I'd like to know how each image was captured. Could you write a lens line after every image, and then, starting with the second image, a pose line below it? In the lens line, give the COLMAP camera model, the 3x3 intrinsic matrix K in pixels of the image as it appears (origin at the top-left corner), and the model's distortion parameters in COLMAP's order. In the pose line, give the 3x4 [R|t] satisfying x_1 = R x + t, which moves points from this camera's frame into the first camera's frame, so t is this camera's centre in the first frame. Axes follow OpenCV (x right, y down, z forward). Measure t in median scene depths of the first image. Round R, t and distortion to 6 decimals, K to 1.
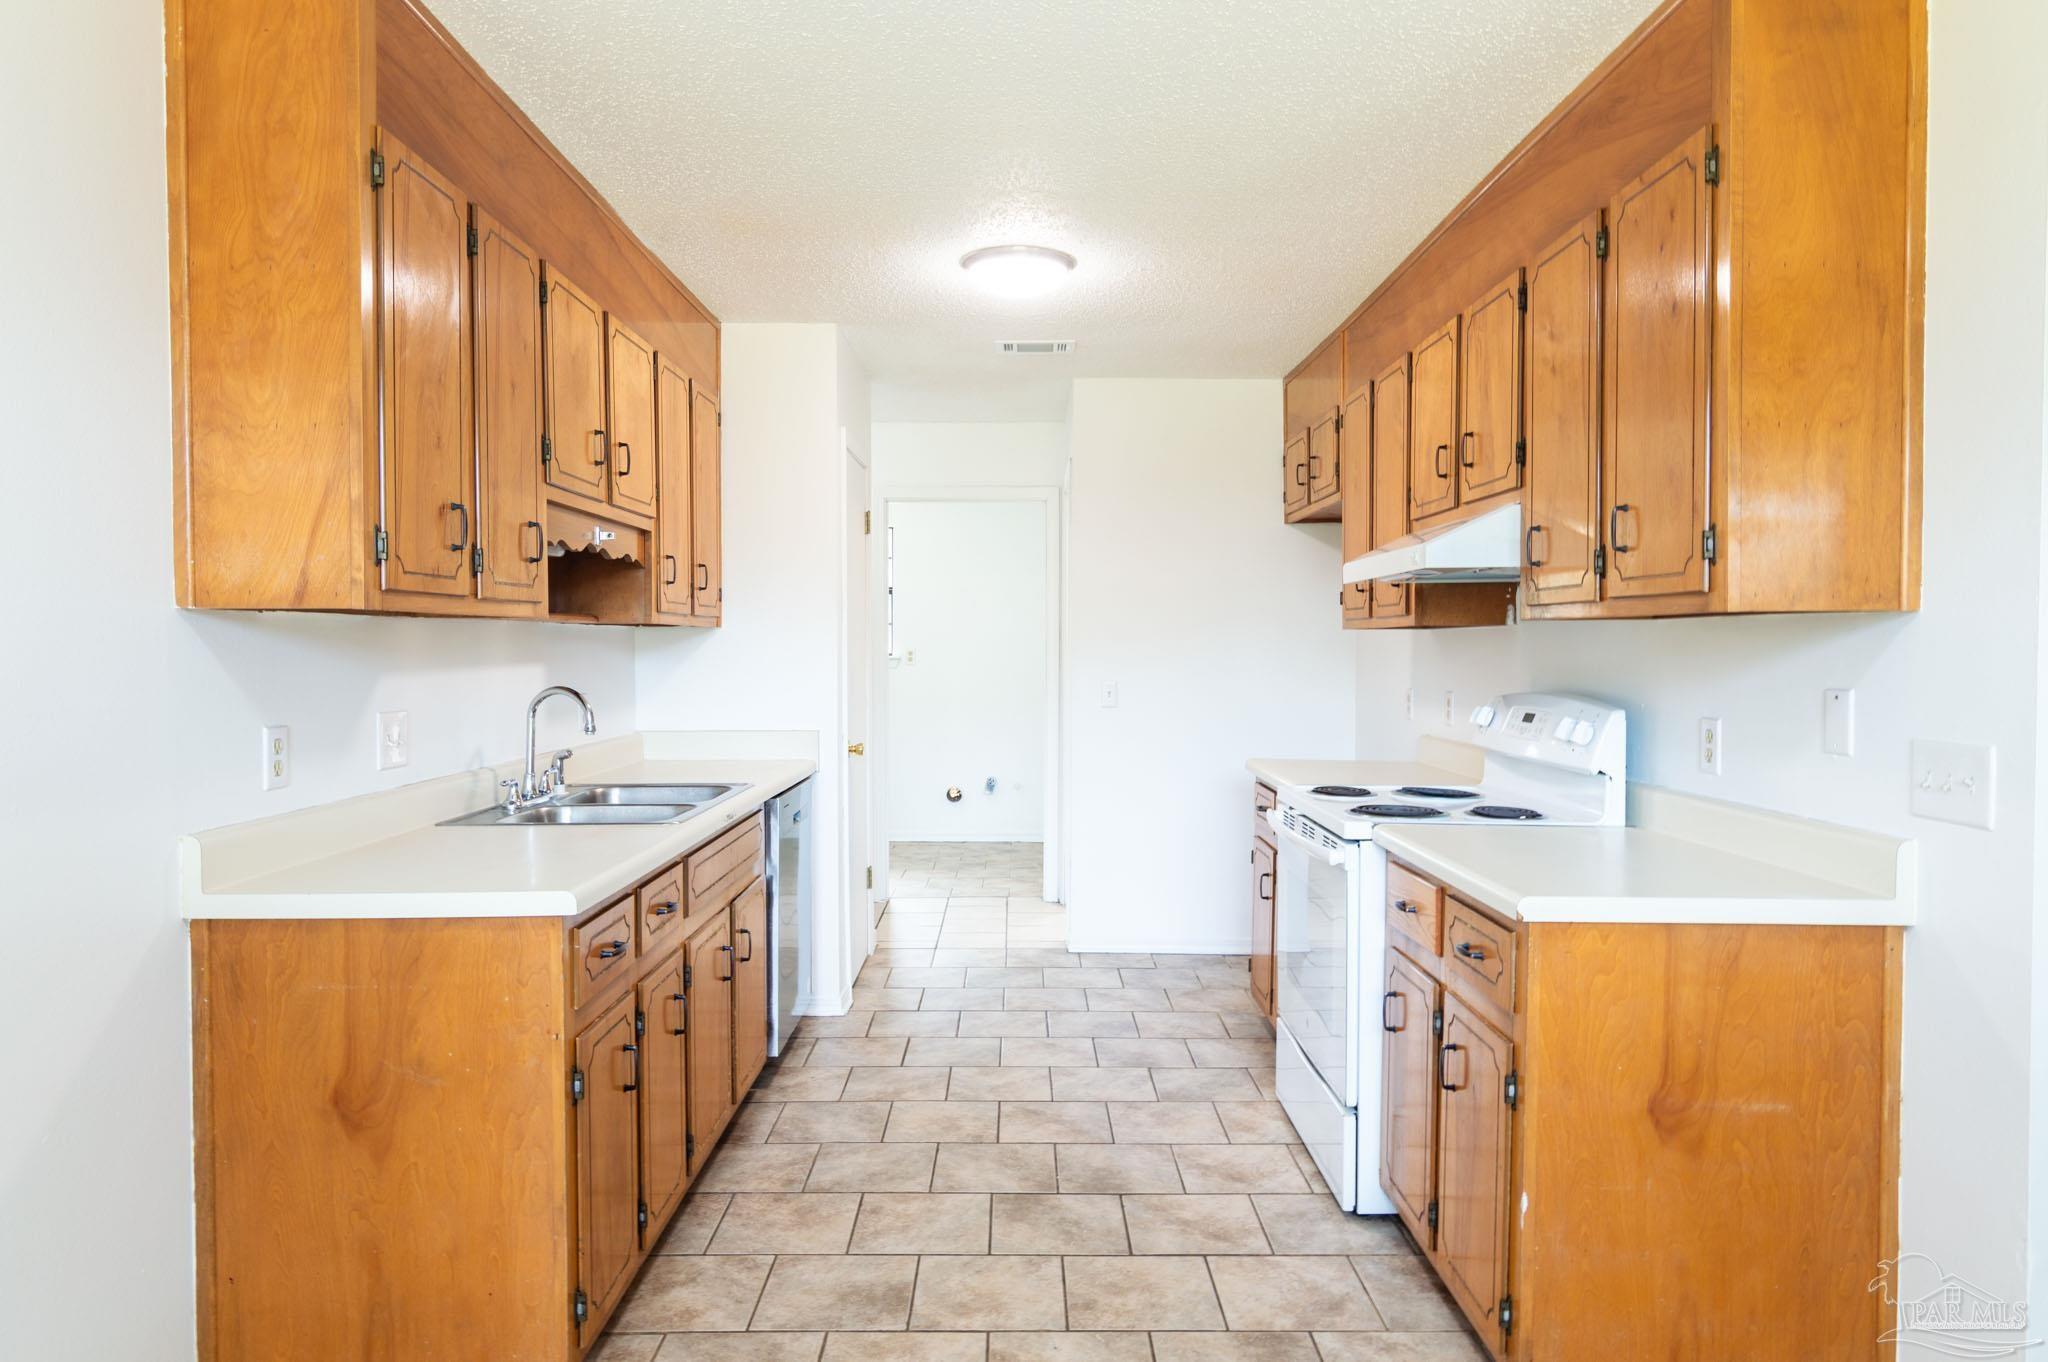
lens RADIAL K [[1275.9, 0, 1025.7], [0, 1275.9, 674.7], [0, 0, 1]] dist [0.001817, 0.002129]
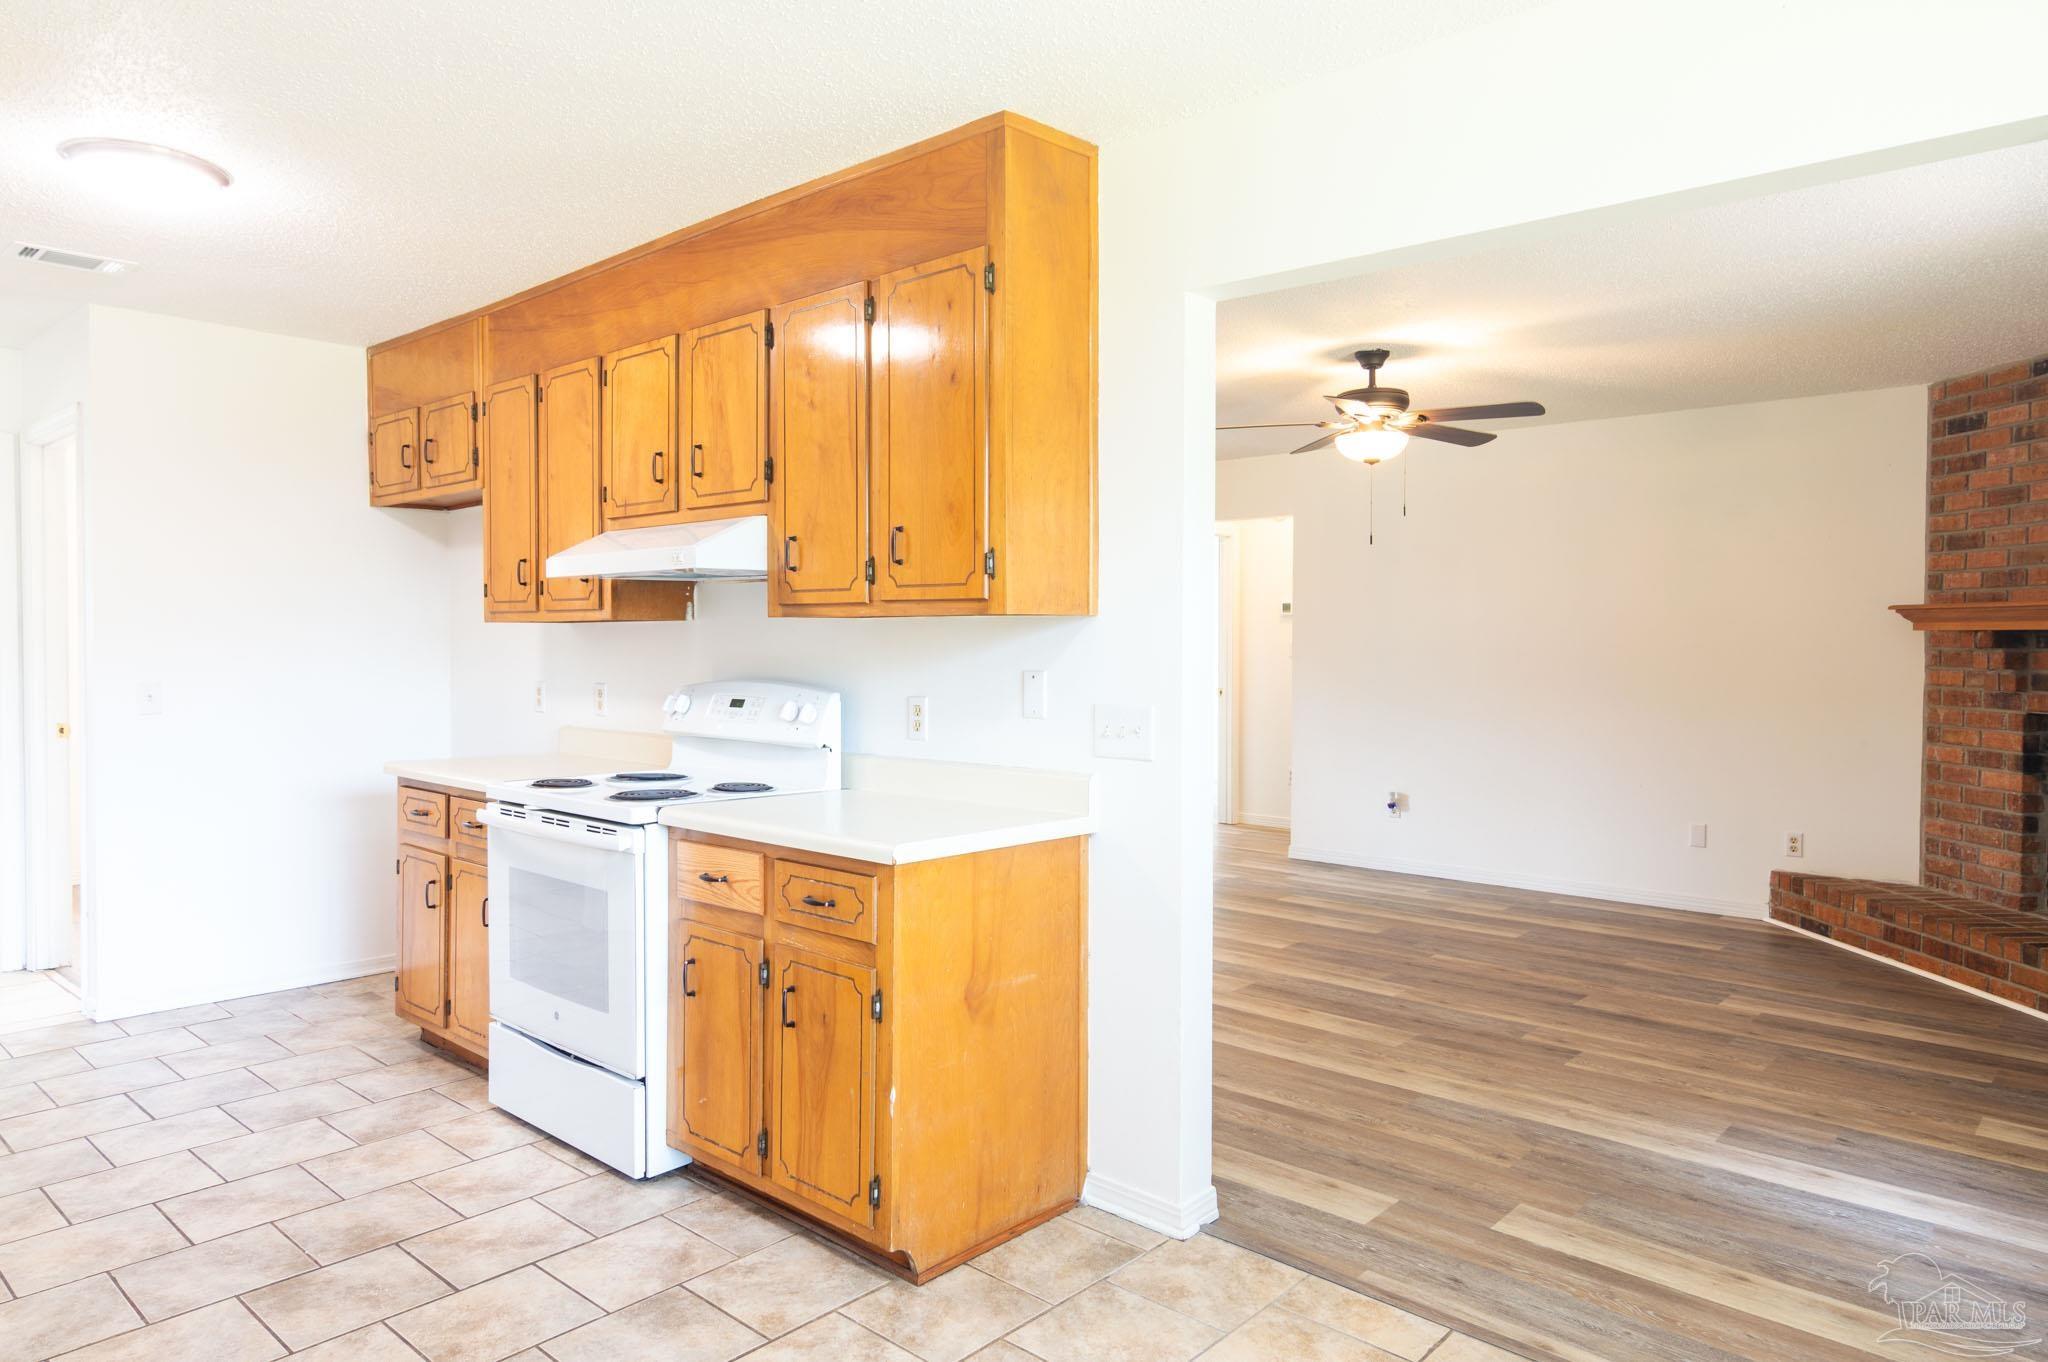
lens RADIAL K [[1275.9, 0, 1025.7], [0, 1275.9, 674.7], [0, 0, 1]] dist [0.001817, 0.002129]
pose [[0.674359, -0.020166, 0.738128, -0.297361], [0.016014, 0.999791, 0.012684, -0.001828], [-0.738230, 0.003267, 0.674542, 0.056586]]
